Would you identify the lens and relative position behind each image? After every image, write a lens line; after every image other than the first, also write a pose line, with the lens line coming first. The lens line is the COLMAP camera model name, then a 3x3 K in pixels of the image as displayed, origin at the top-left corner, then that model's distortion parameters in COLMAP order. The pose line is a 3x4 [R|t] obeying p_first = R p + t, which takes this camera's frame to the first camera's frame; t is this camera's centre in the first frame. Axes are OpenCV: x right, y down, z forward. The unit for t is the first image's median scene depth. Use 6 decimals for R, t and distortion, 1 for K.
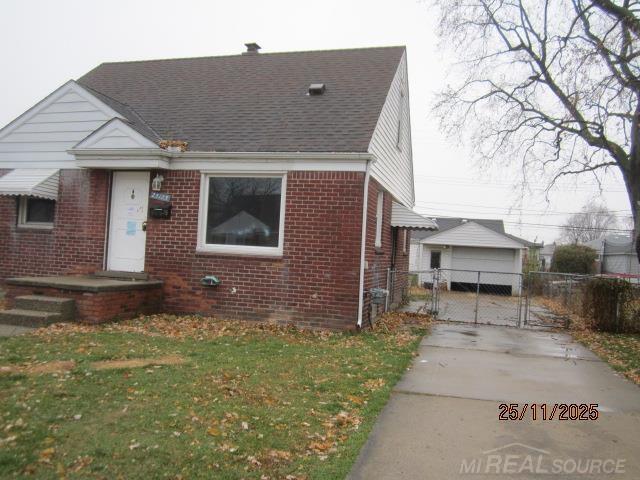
lens RADIAL K [[530.8, 0, 323.3], [0, 530.8, 240.0], [0, 0, 1]] dist [-0.040454, 0.006887]
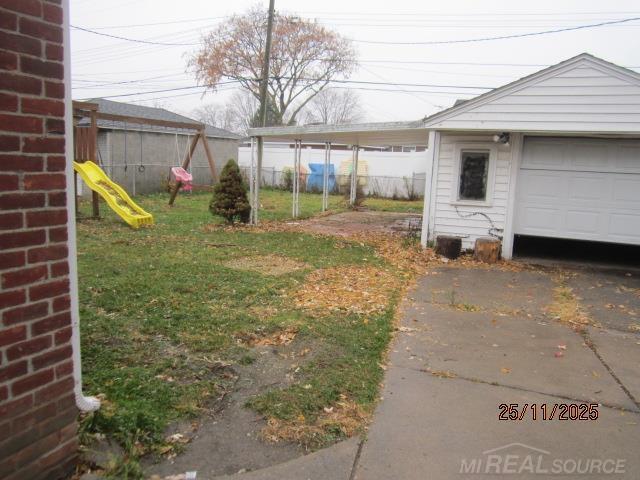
lens RADIAL K [[530.8, 0, 317.4], [0, 530.8, 238.9], [0, 0, 1]] dist [-0.040454, 0.006887]
pose [[0.984300, 0.007277, -0.176354, 0.376835], [0.020629, 0.987560, 0.155886, 0.047981], [0.175294, -0.157076, 0.971905, 1.365562]]
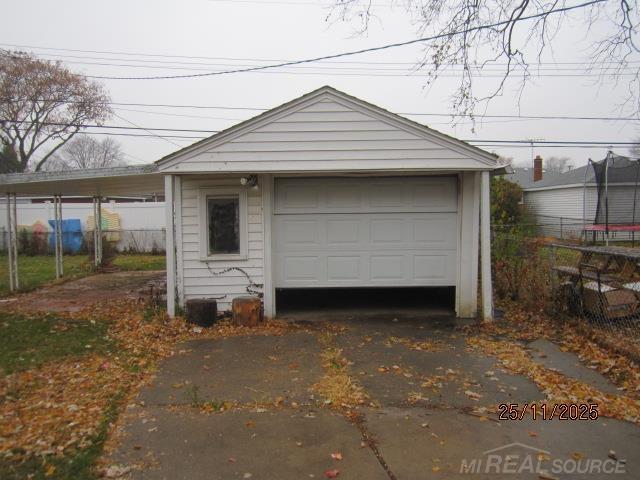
lens RADIAL K [[530.8, 0, 320.0], [0, 530.8, 240.2], [0, 0, 1]] dist [-0.040454, 0.006887]
pose [[0.966674, -0.083639, 0.241964, 0.421679], [0.063966, 0.994059, 0.088061, 0.049622], [-0.247892, -0.069649, 0.966281, 1.505079]]
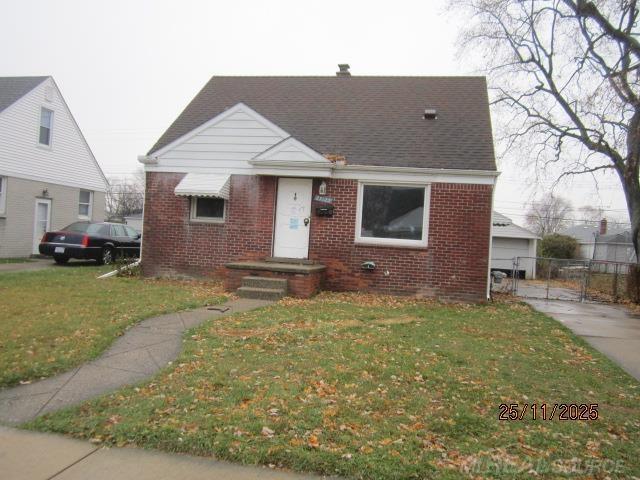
lens RADIAL K [[530.8, 0, 317.2], [0, 530.8, 240.4], [0, 0, 1]] dist [-0.040454, 0.006887]
pose [[0.997456, 0.007697, 0.070862, -0.393170], [-0.009745, 0.999544, 0.028595, -0.018705], [-0.070610, -0.029213, 0.997076, -0.261771]]
